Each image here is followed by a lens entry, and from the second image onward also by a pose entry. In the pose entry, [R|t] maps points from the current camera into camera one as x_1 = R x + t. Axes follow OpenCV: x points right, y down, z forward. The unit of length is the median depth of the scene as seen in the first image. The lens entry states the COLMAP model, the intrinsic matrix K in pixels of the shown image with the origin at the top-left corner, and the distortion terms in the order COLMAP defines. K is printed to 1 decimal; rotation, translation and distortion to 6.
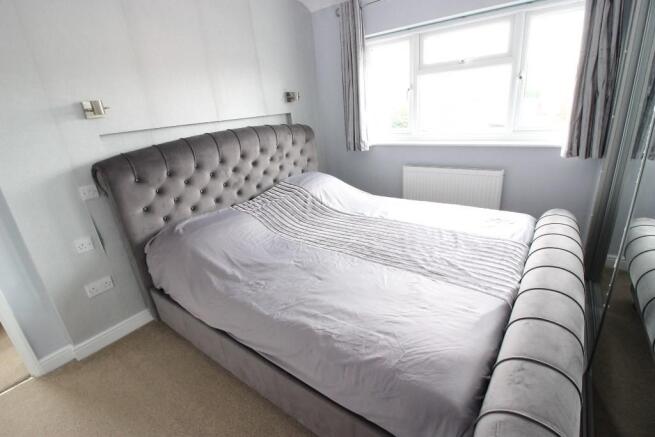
lens RADIAL K [[311.0, 0, 328.1], [0, 311.0, 208.7], [0, 0, 1]] dist [-0.001828, -0.000119]
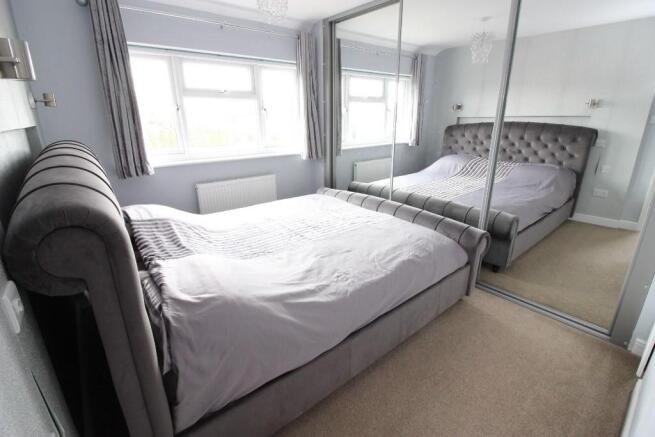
lens RADIAL K [[303.4, 0, 326.7], [0, 303.4, 214.9], [0, 0, 1]] dist [-0.000781, -0.013951]
pose [[0.234488, -0.216176, 0.947778, -0.828000], [0.305534, 0.941943, 0.139253, -0.076001], [-0.922856, 0.256925, 0.286924, 0.498142]]
